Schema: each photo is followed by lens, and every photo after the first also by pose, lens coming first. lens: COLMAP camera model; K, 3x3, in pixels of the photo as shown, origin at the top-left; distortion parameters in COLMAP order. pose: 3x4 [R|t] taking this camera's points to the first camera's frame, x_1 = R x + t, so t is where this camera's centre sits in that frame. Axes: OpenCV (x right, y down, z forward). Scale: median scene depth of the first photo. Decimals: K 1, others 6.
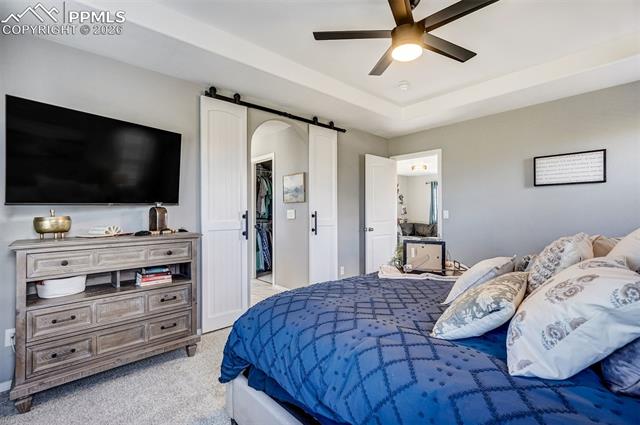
lens RADIAL K [[294.3, 0, 333.5], [0, 294.3, 210.0], [0, 0, 1]] dist [-0.003225, 0.000409]
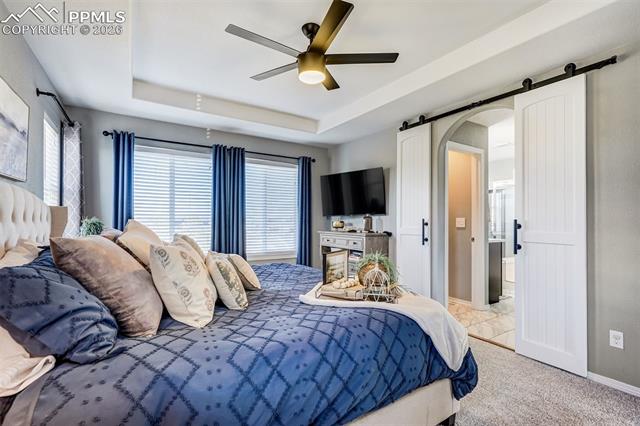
lens RADIAL K [[294.3, 0, 318.5], [0, 294.3, 215.1], [0, 0, 1]] dist [-0.003225, 0.000409]
pose [[-0.214235, -0.007218, -0.976756, 0.893047], [-0.007257, 0.999957, -0.005798, -0.006491], [0.976755, 0.005846, -0.214278, 0.905350]]
